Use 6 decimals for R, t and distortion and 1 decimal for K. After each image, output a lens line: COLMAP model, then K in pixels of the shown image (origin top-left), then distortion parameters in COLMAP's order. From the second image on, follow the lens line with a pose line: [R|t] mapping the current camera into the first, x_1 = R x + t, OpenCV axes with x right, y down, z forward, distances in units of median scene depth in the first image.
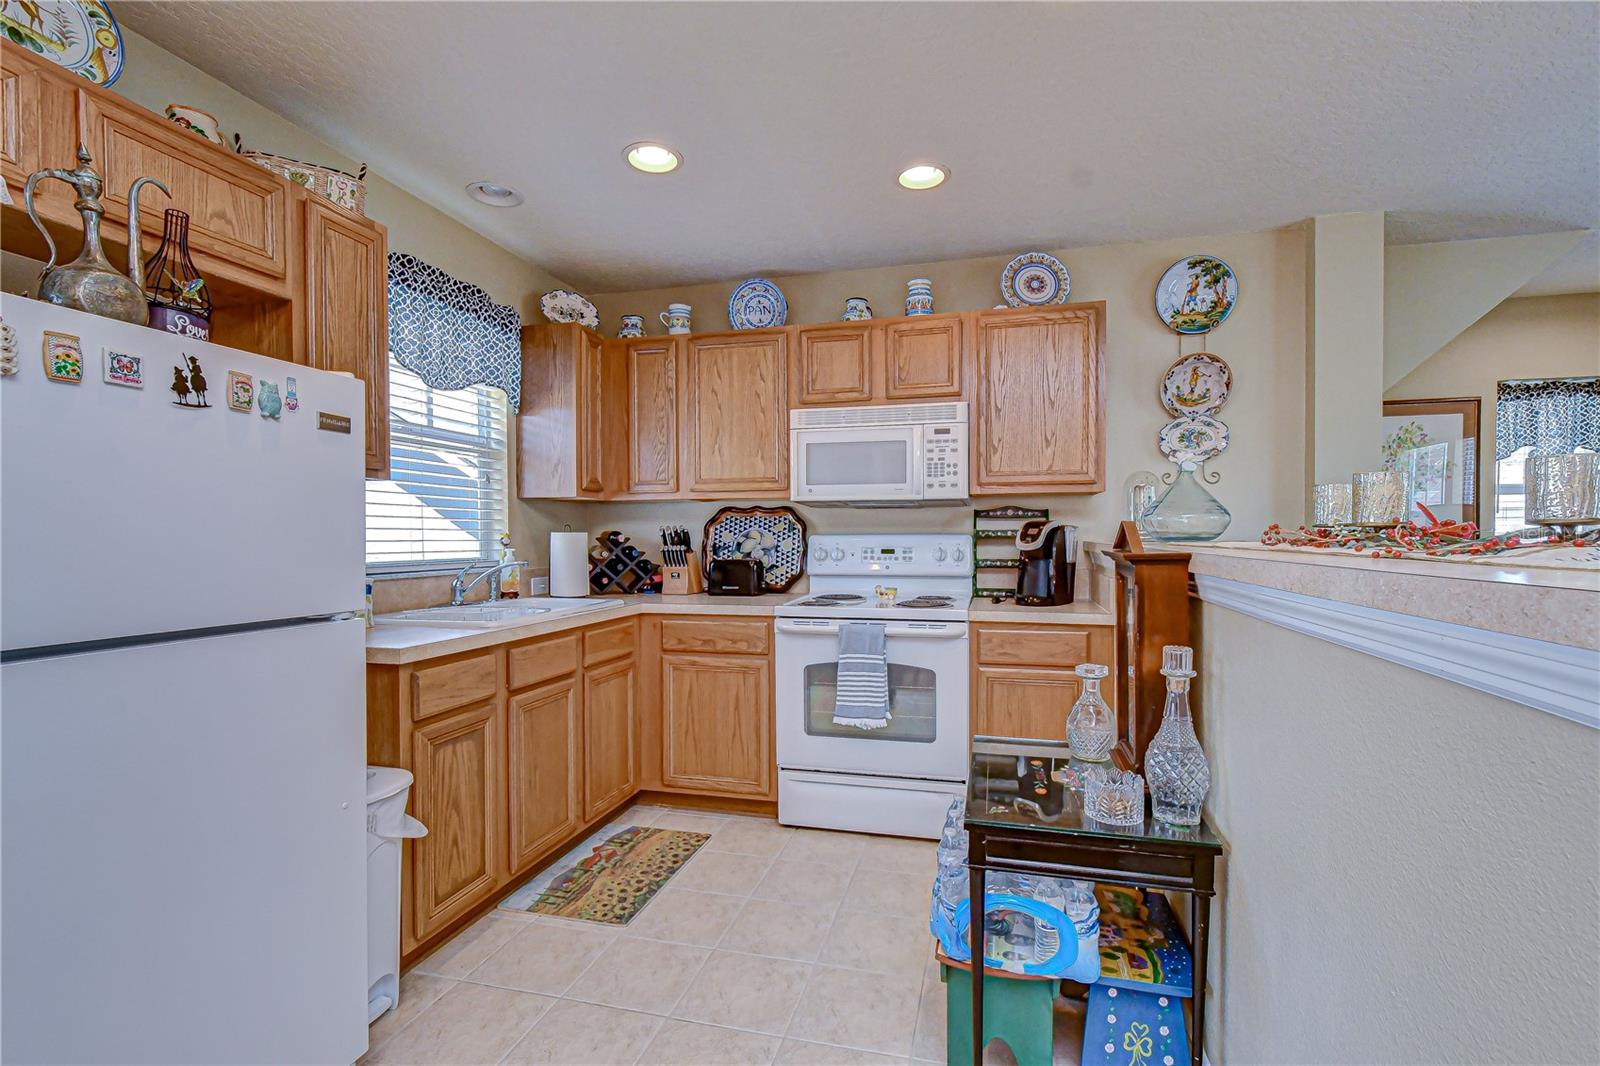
lens RADIAL K [[734.5, 0, 829.6], [0, 734.5, 551.8], [0, 0, 1]] dist [0.004825, -0.003991]
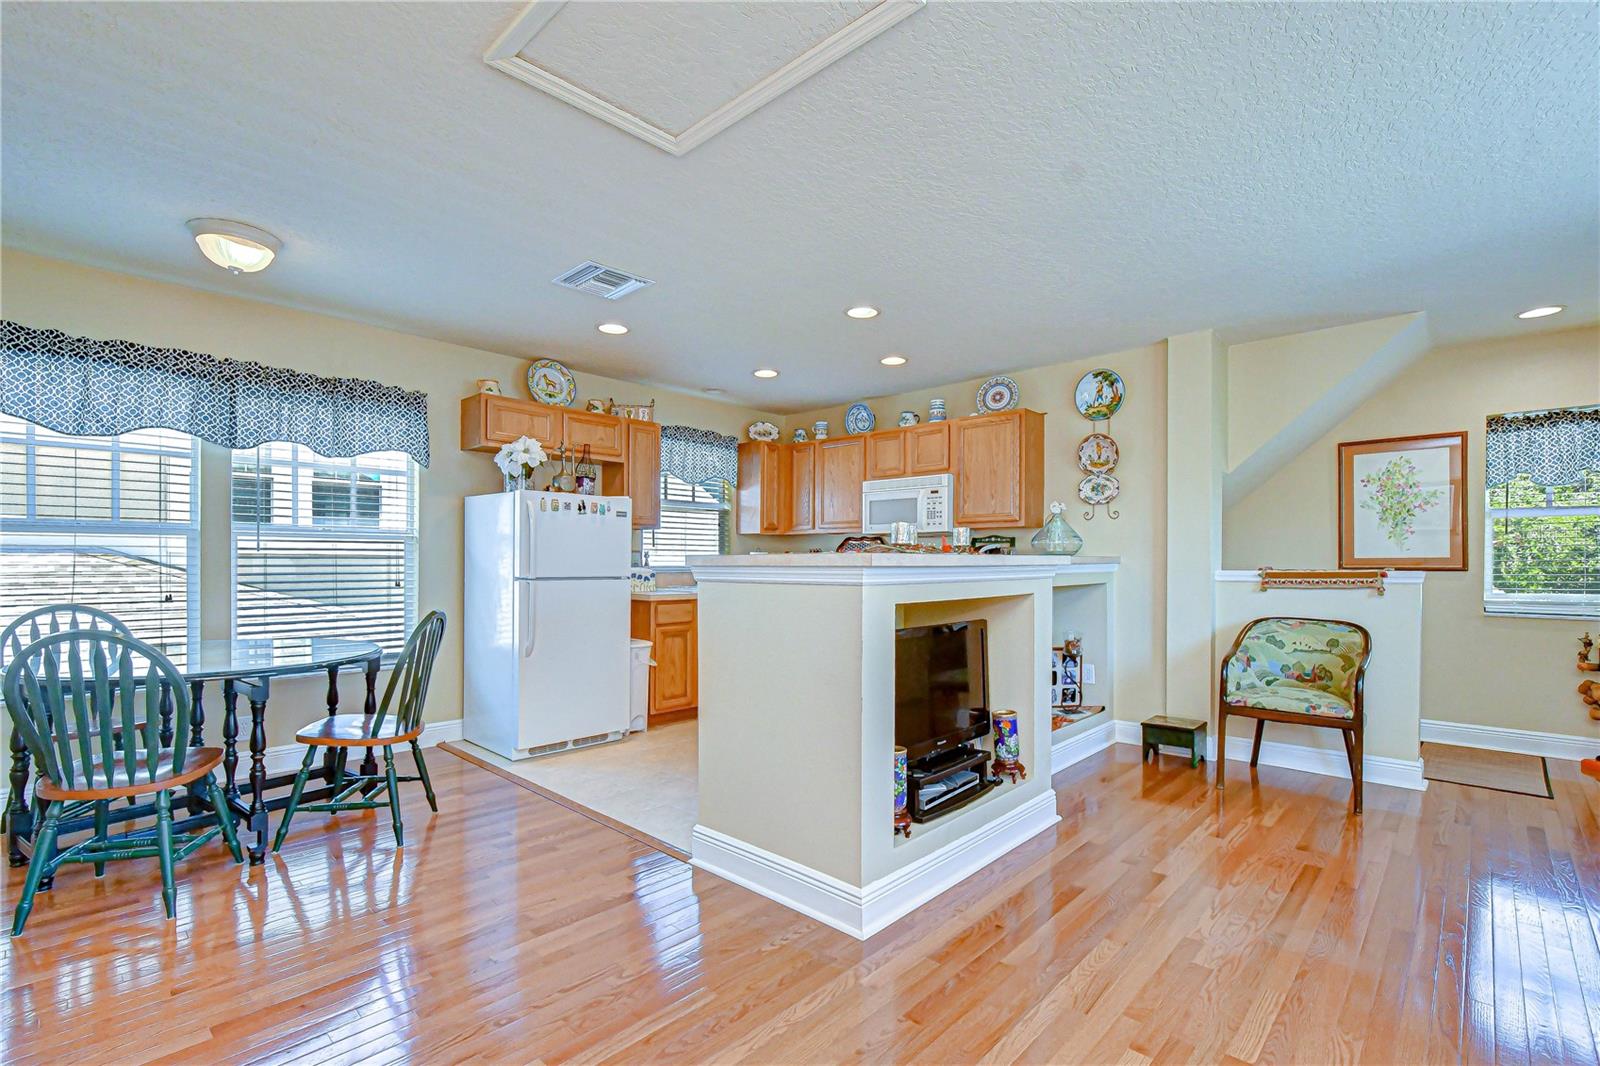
lens RADIAL K [[734.5, 0, 790.5], [0, 734.5, 568.2], [0, 0, 1]] dist [0.004825, -0.003991]
pose [[0.860944, 0.010627, -0.508589, 0.716202], [-0.016892, 0.999828, -0.007702, 0.029485], [0.508419, 0.015222, 0.860975, -0.610319]]
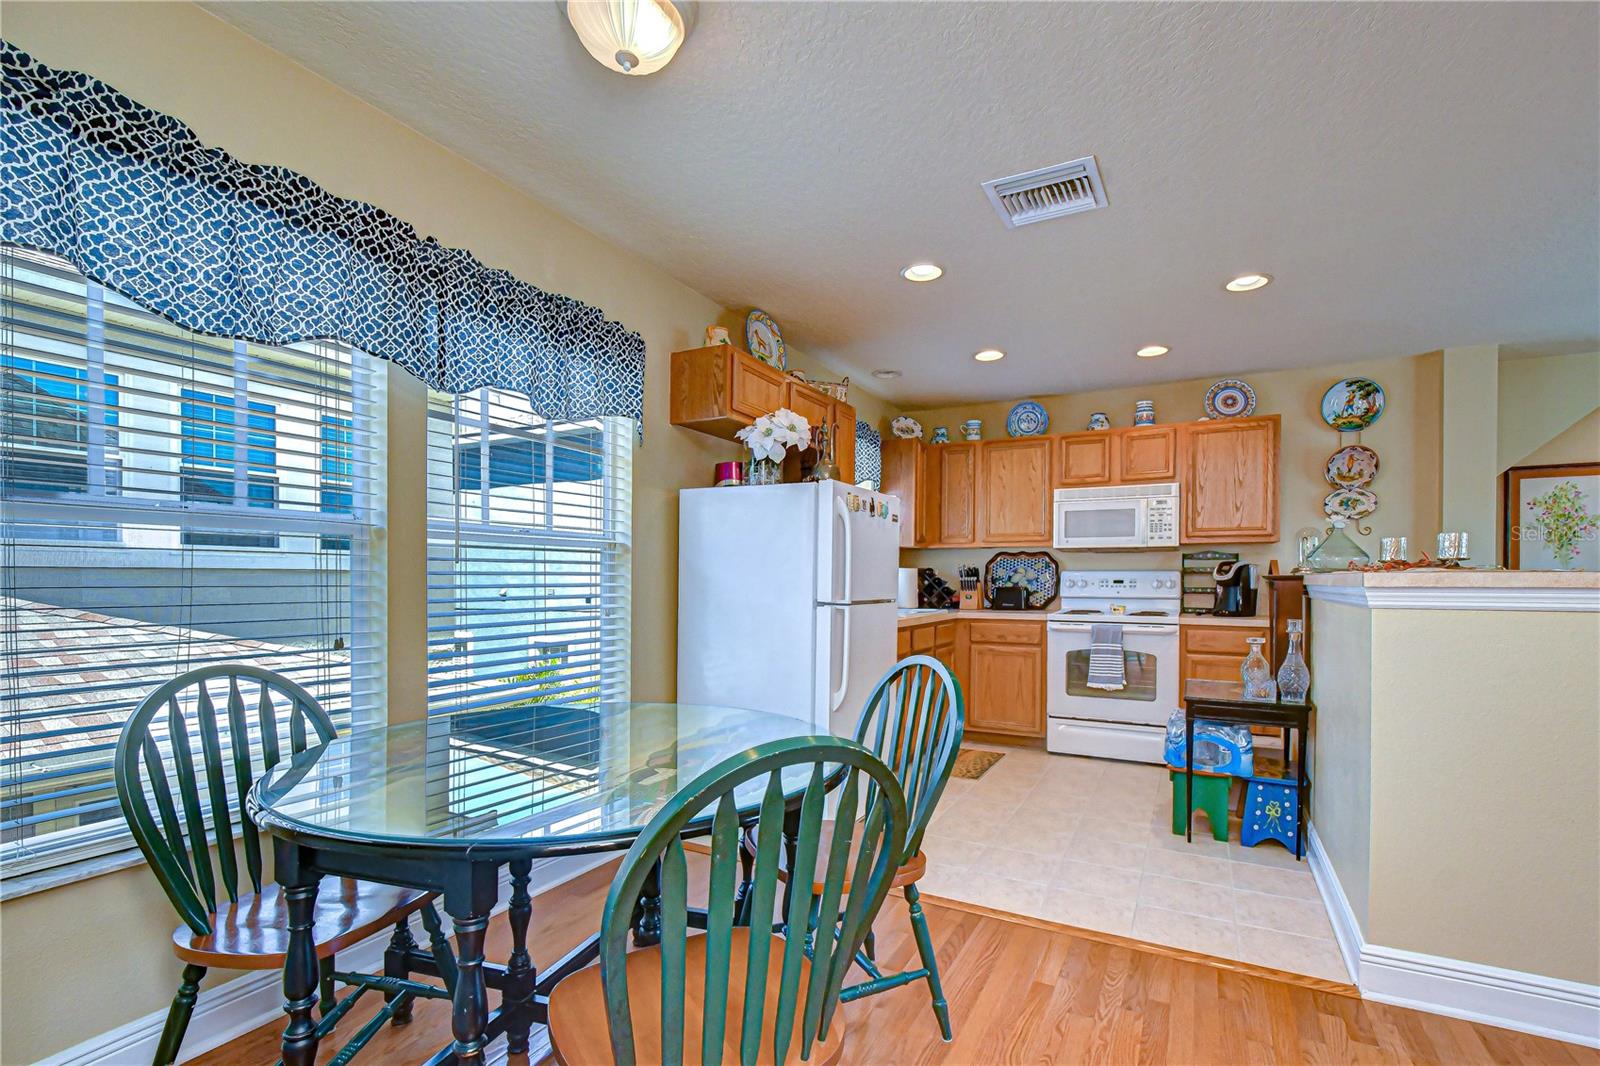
lens RADIAL K [[734.5, 0, 821.8], [0, 734.5, 591.1], [0, 0, 1]] dist [0.004825, -0.003991]
pose [[0.969683, 0.010727, -0.244132, -0.153556], [-0.011913, 0.999923, -0.003382, 0.033686], [0.244077, 0.006188, 0.969736, -0.644820]]
